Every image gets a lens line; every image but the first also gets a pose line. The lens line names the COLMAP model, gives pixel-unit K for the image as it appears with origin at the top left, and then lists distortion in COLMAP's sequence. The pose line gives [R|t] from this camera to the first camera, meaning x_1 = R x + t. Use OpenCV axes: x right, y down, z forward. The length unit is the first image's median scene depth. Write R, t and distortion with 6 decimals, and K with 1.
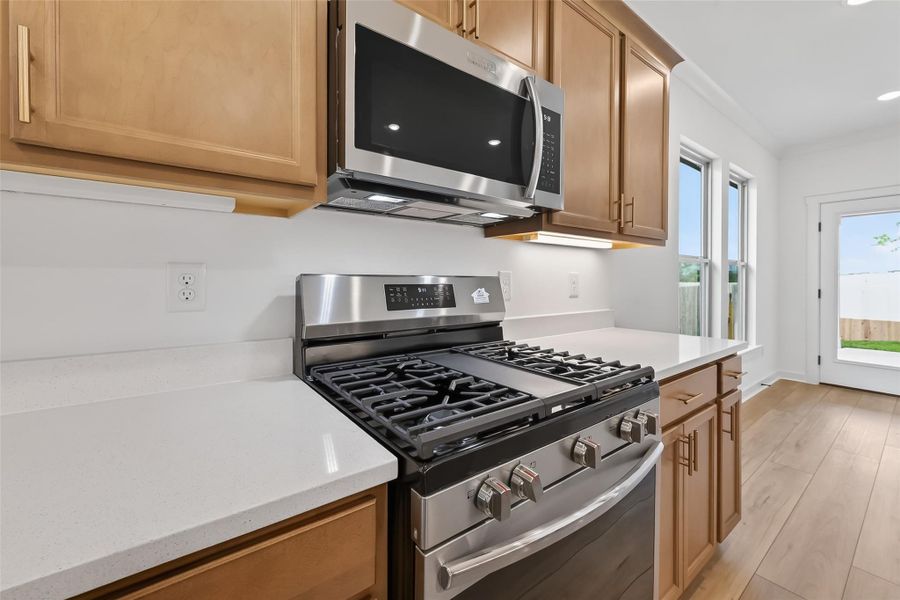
lens RADIAL K [[366.6, 0, 437.7], [0, 366.6, 275.6], [0, 0, 1]] dist [-0.006065, 0.001350]
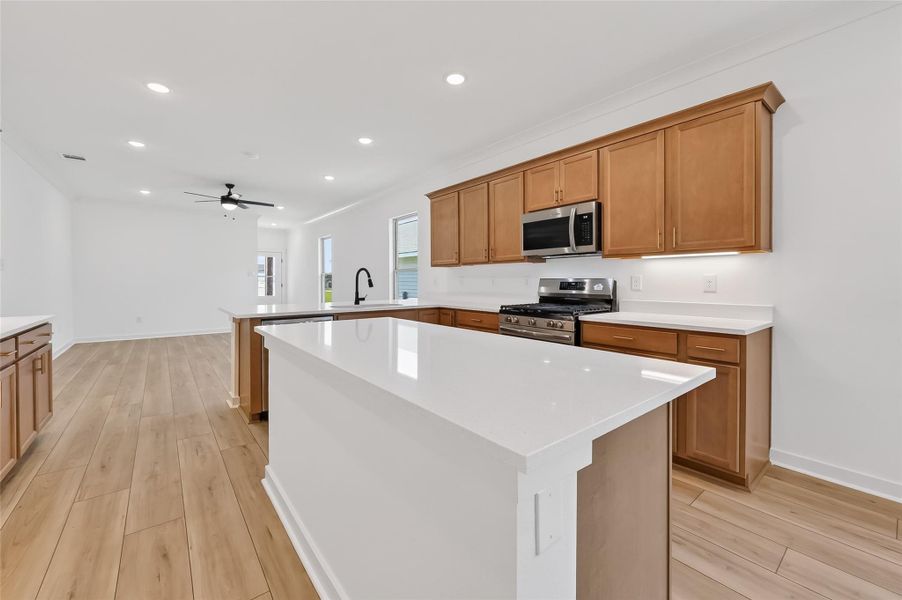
lens RADIAL K [[367.4, 0, 450.8], [0, 367.4, 280.0], [0, 0, 1]] dist [-0.006065, 0.001350]
pose [[0.031655, -0.005832, -0.999482, 2.247622], [0.009524, 0.999939, -0.005533, 0.014013], [0.999453, -0.009344, 0.031709, -0.016447]]
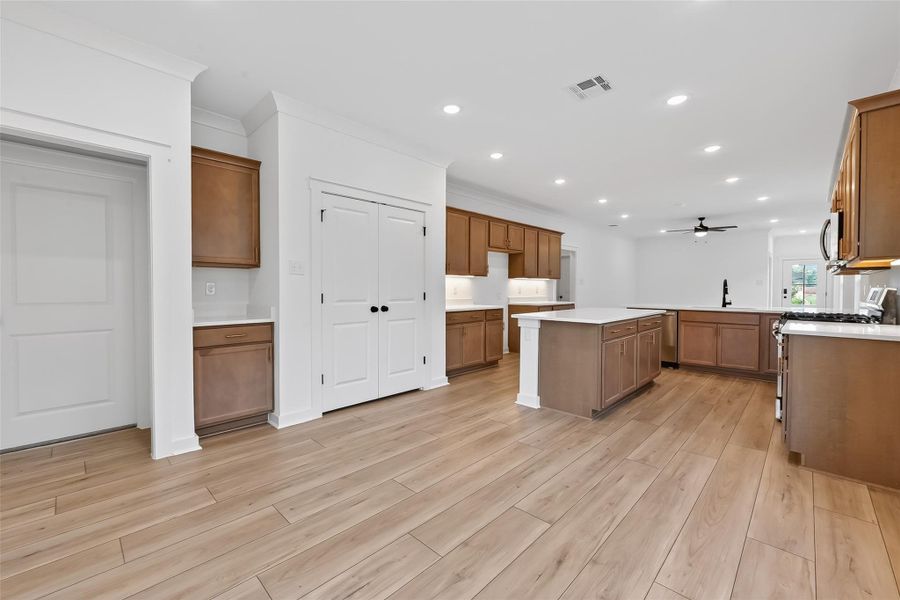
lens RADIAL K [[366.6, 0, 440.6], [0, 366.6, 294.8], [0, 0, 1]] dist [-0.006065, 0.001350]
pose [[-0.989502, -0.004652, -0.144445, 2.754379], [-0.006249, 0.999924, 0.010604, 0.035067], [0.144385, 0.011395, -0.989456, 2.560582]]
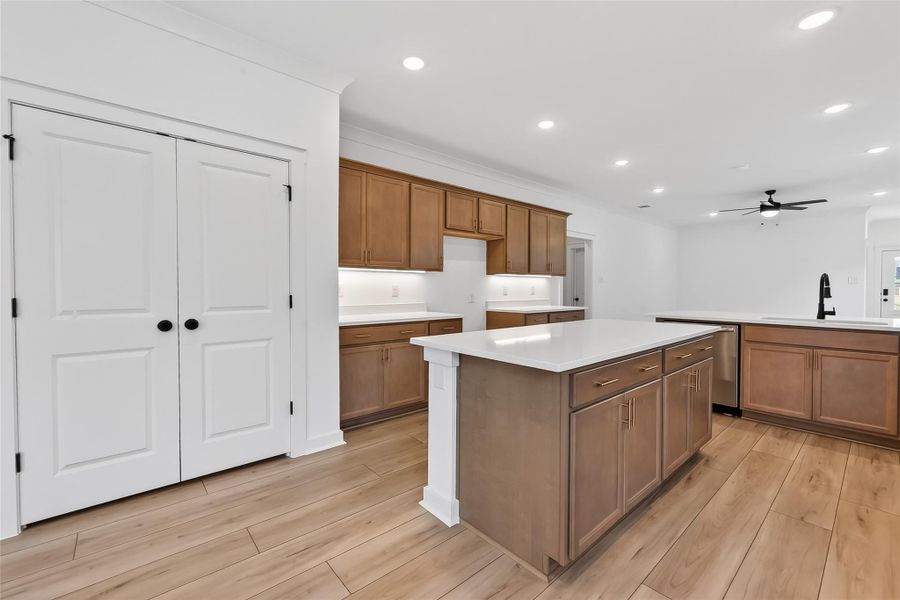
lens RADIAL K [[366.6, 0, 439.5], [0, 366.6, 293.5], [0, 0, 1]] dist [-0.006065, 0.001350]
pose [[-0.998775, -0.006011, -0.049126, 1.860888], [-0.006294, 0.999965, 0.005600, 0.025652], [0.049090, 0.005902, -0.998777, 1.466046]]
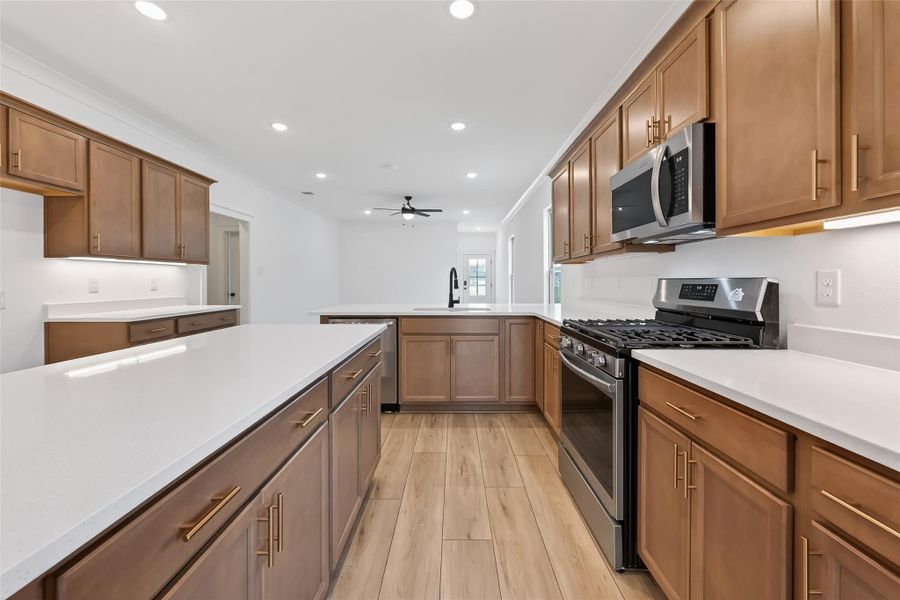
lens RADIAL K [[366.6, 0, 443.8], [0, 366.6, 281.4], [0, 0, 1]] dist [-0.006065, 0.001350]
pose [[-0.617261, -0.002584, -0.786755, 1.479456], [0.003894, 0.999972, -0.006340, 0.013738], [0.786749, -0.006977, -0.617233, 0.906369]]
